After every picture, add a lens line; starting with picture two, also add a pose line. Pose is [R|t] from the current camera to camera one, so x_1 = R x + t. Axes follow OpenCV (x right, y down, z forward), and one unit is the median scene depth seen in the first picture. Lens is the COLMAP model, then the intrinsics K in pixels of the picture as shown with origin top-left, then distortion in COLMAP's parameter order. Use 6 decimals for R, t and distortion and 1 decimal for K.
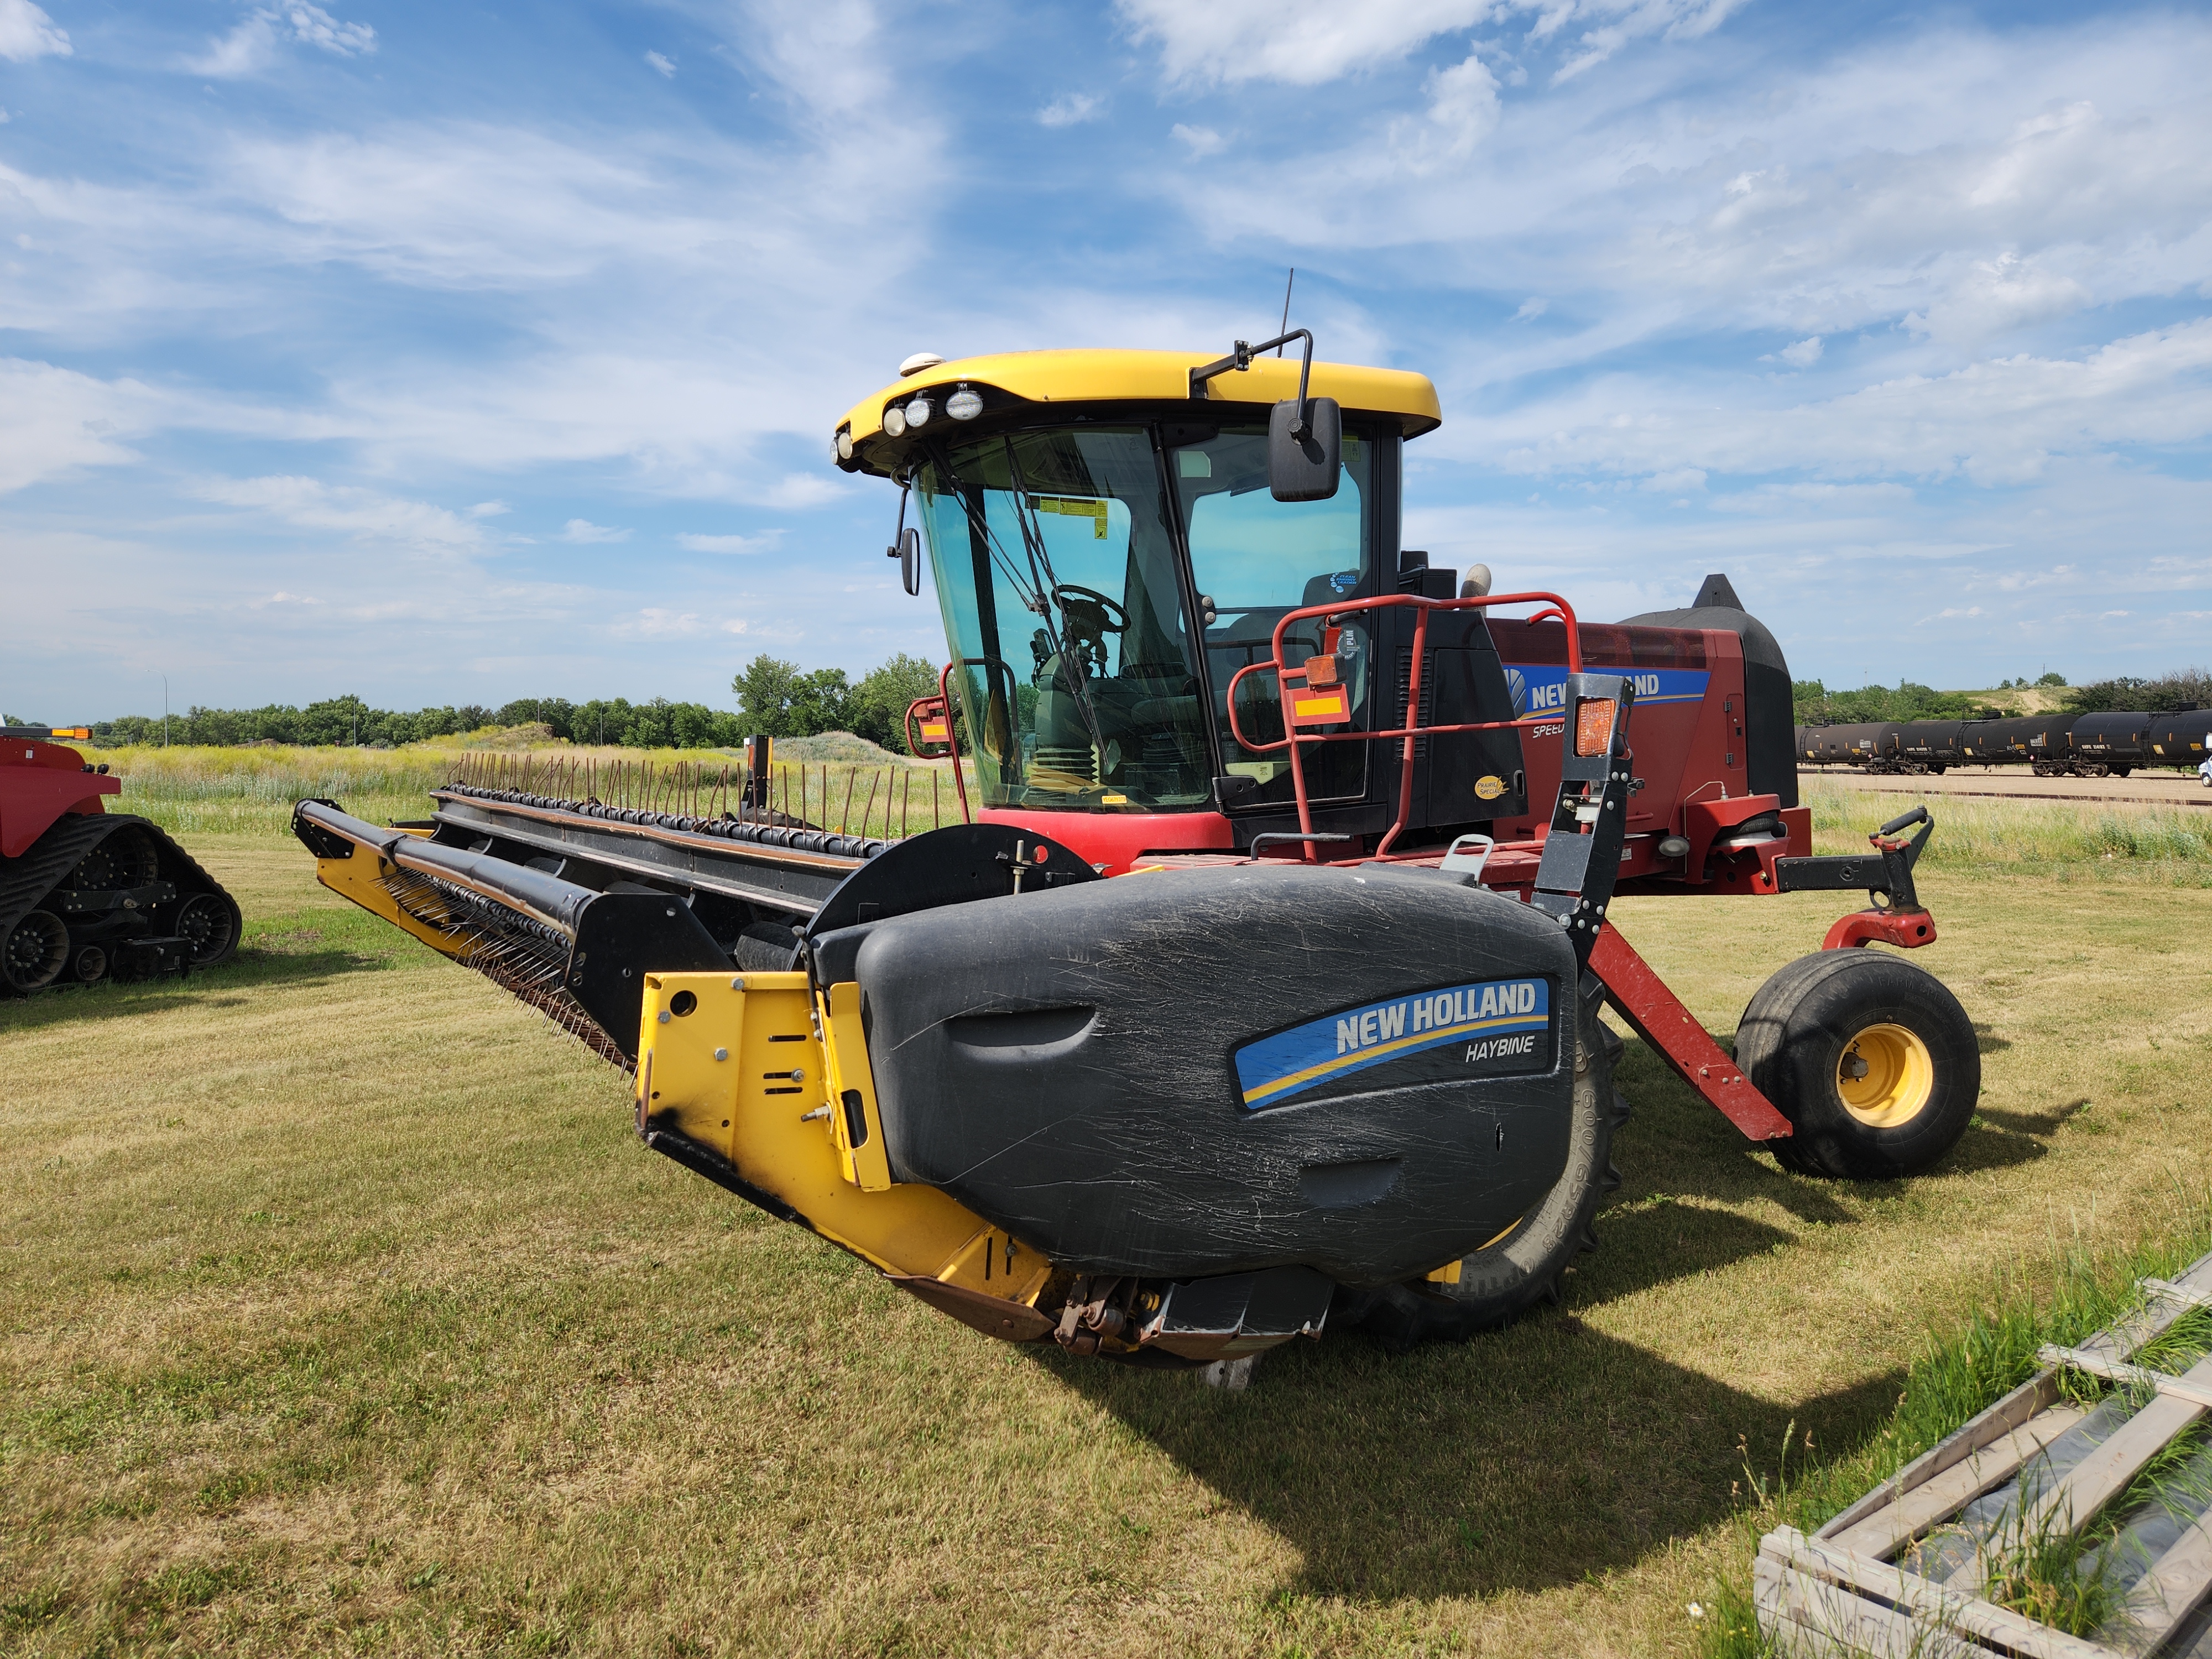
lens RADIAL K [[1497.0, 0, 1086.1], [0, 1497.0, 826.8], [0, 0, 1]] dist [0.066013, -0.061519]
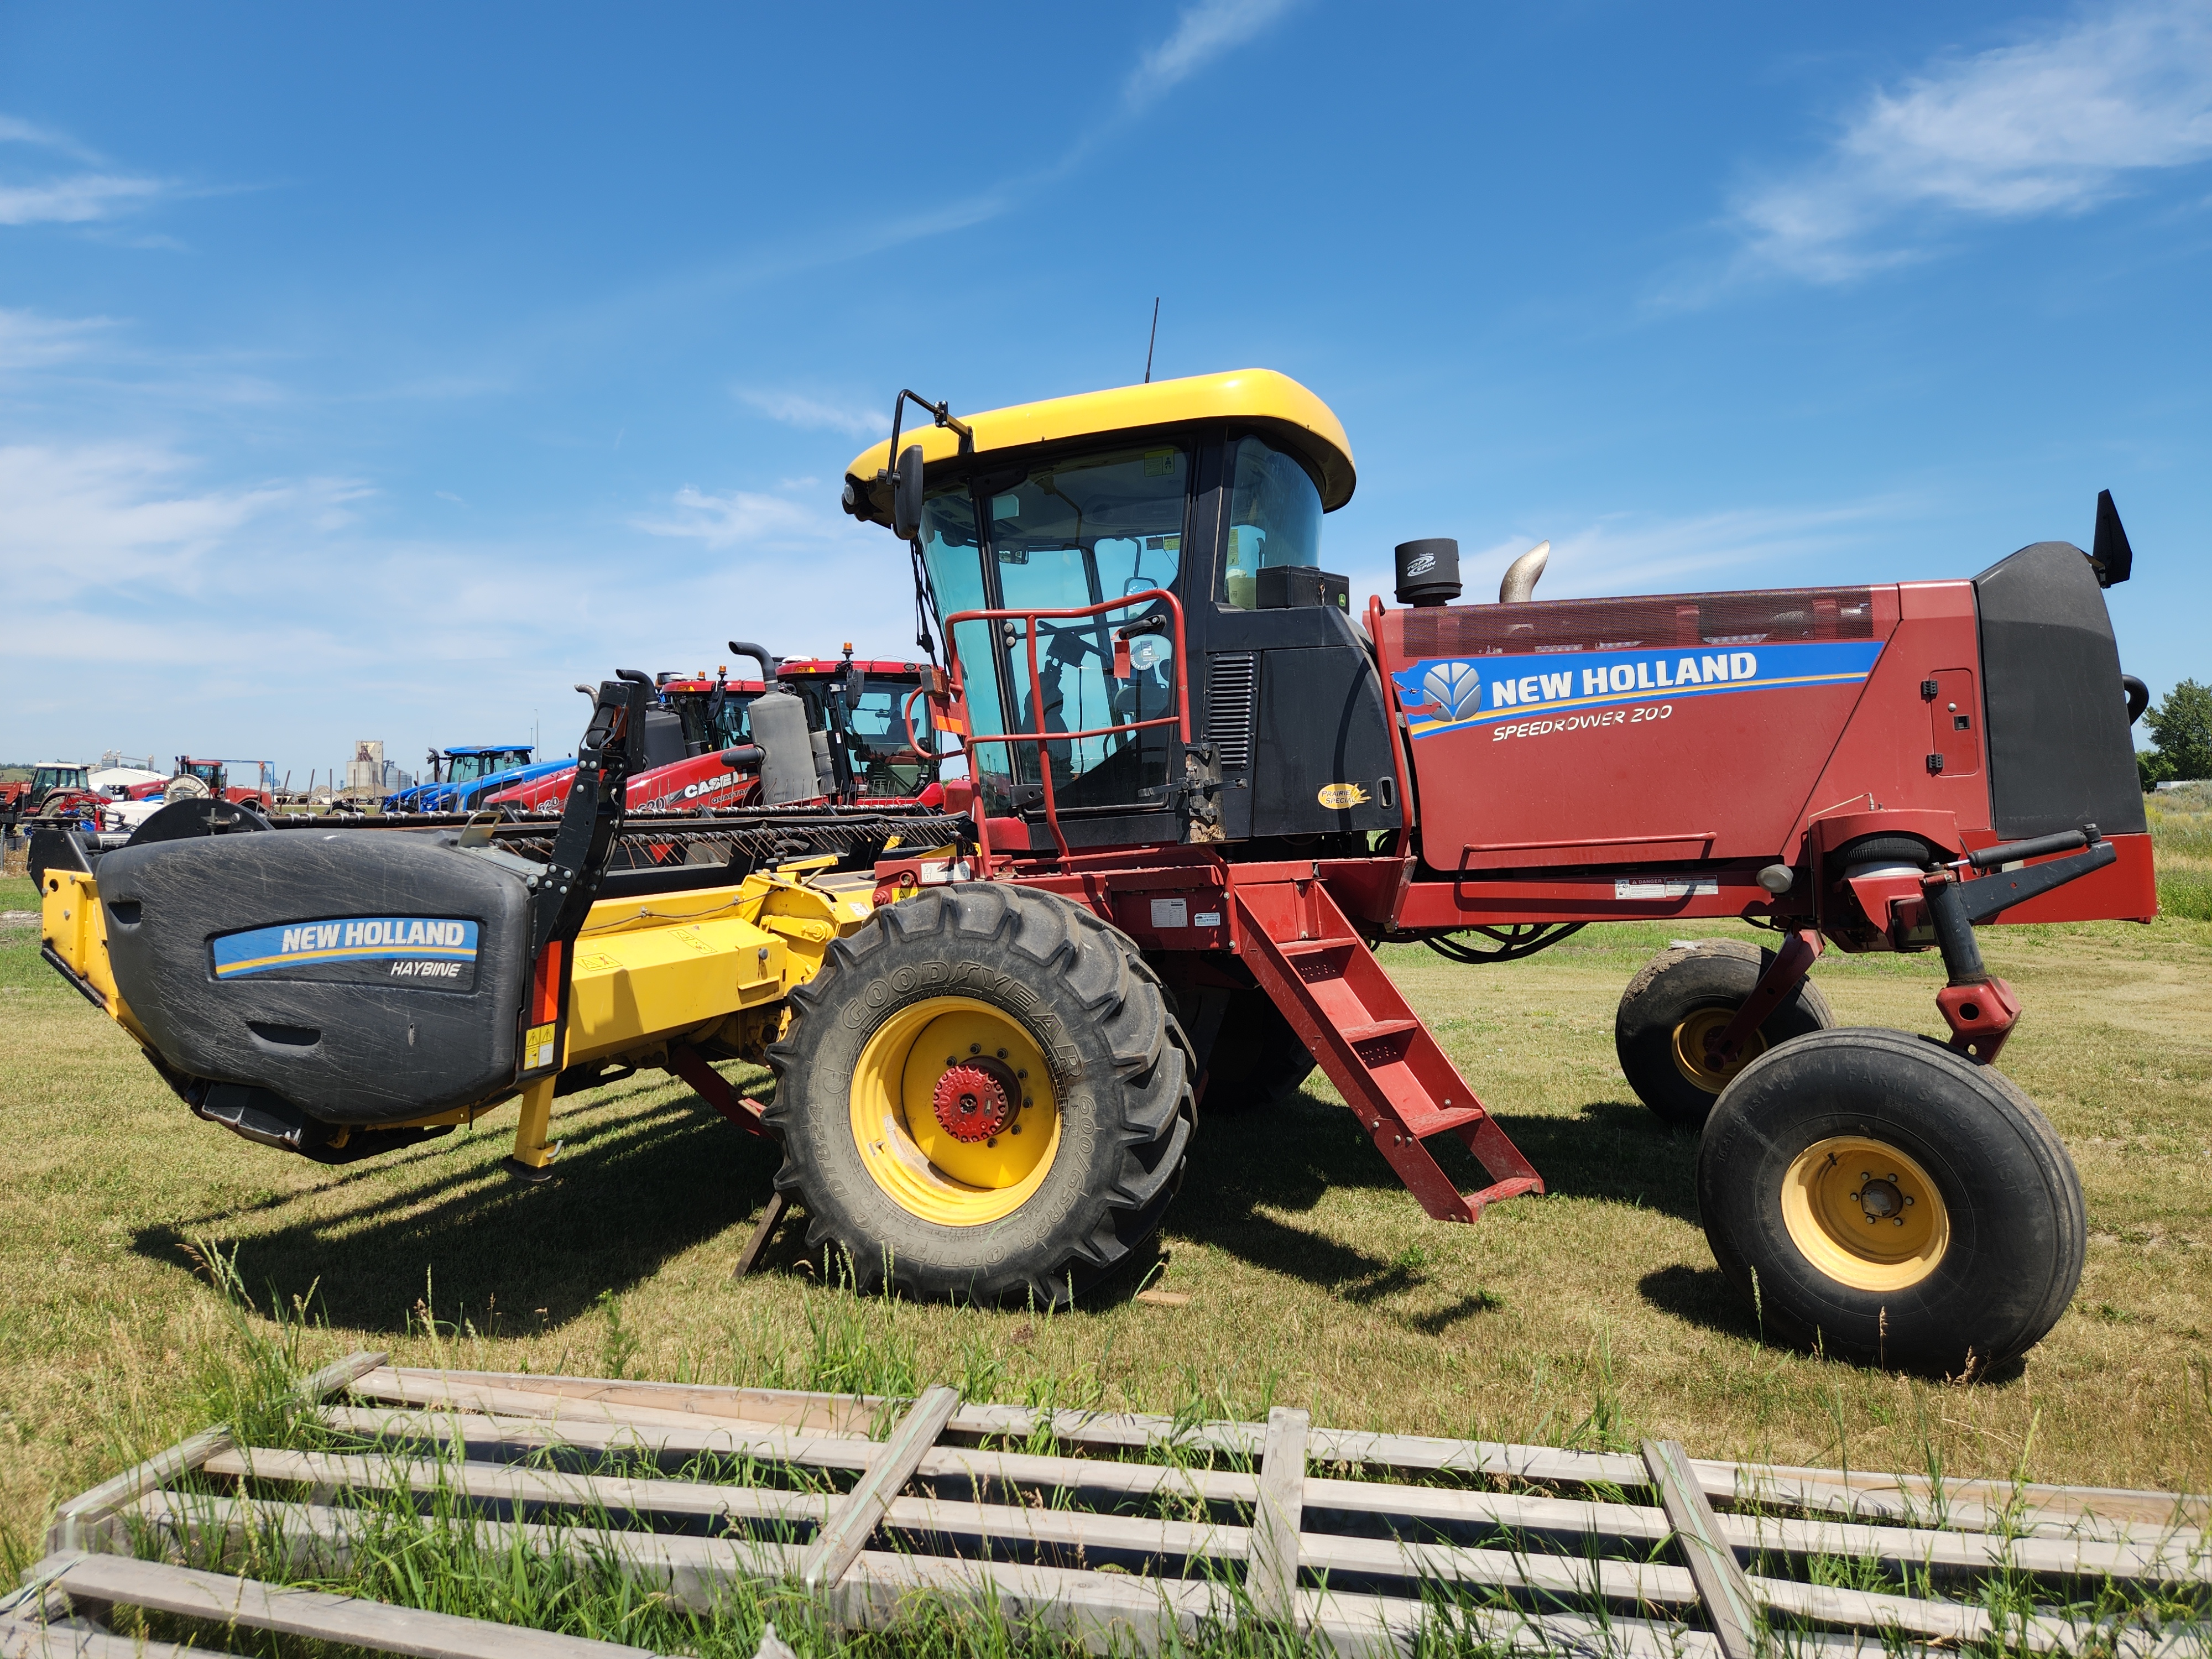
lens RADIAL K [[1497.0, 0, 1113.4], [0, 1497.0, 817.1], [0, 0, 1]] dist [0.066013, -0.061519]
pose [[0.652872, 0.003036, -0.757462, 1.627405], [-0.032654, 0.999175, -0.024140, 0.024575], [0.756764, 0.040495, 0.652433, 0.564654]]
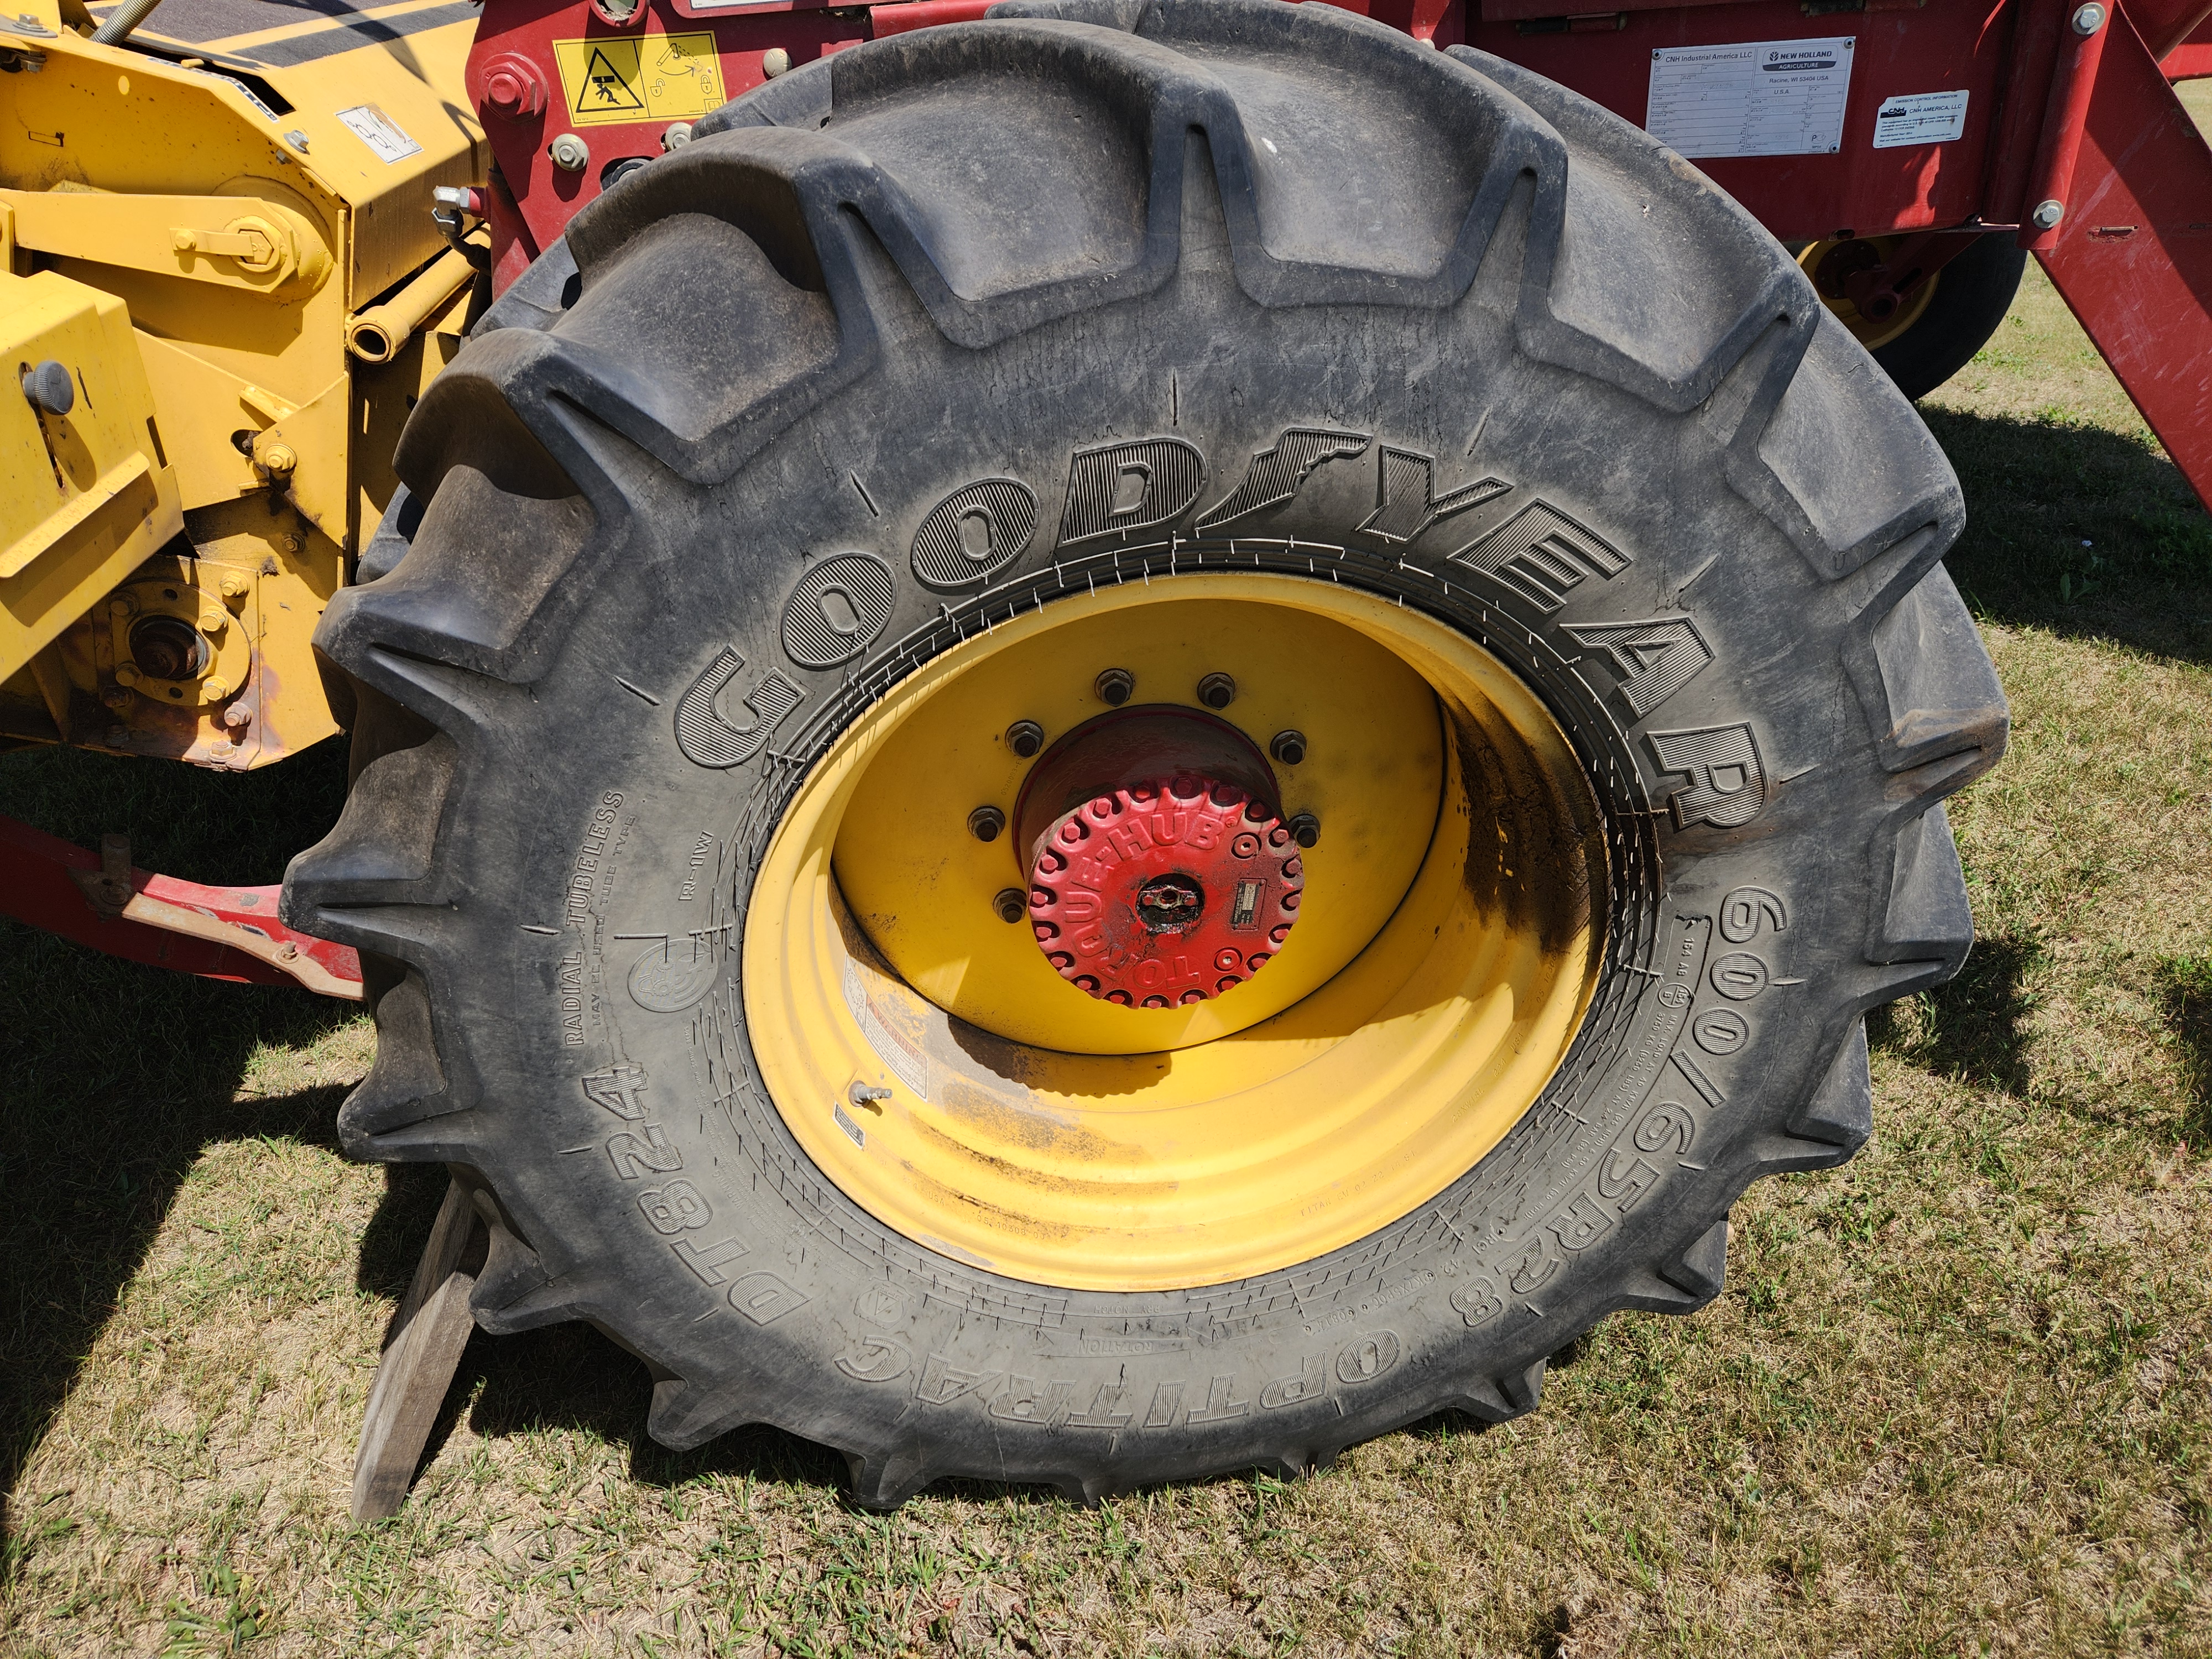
lens RADIAL K [[1497.0, 0, 1120.2], [0, 1497.0, 808.5], [0, 0, 1]] dist [0.066013, -0.061519]
pose [[0.910140, 0.202626, -0.361370, 0.490071], [-0.006751, 0.879377, 0.476079, 0.059054], [0.414246, -0.430859, 0.801724, 1.137197]]
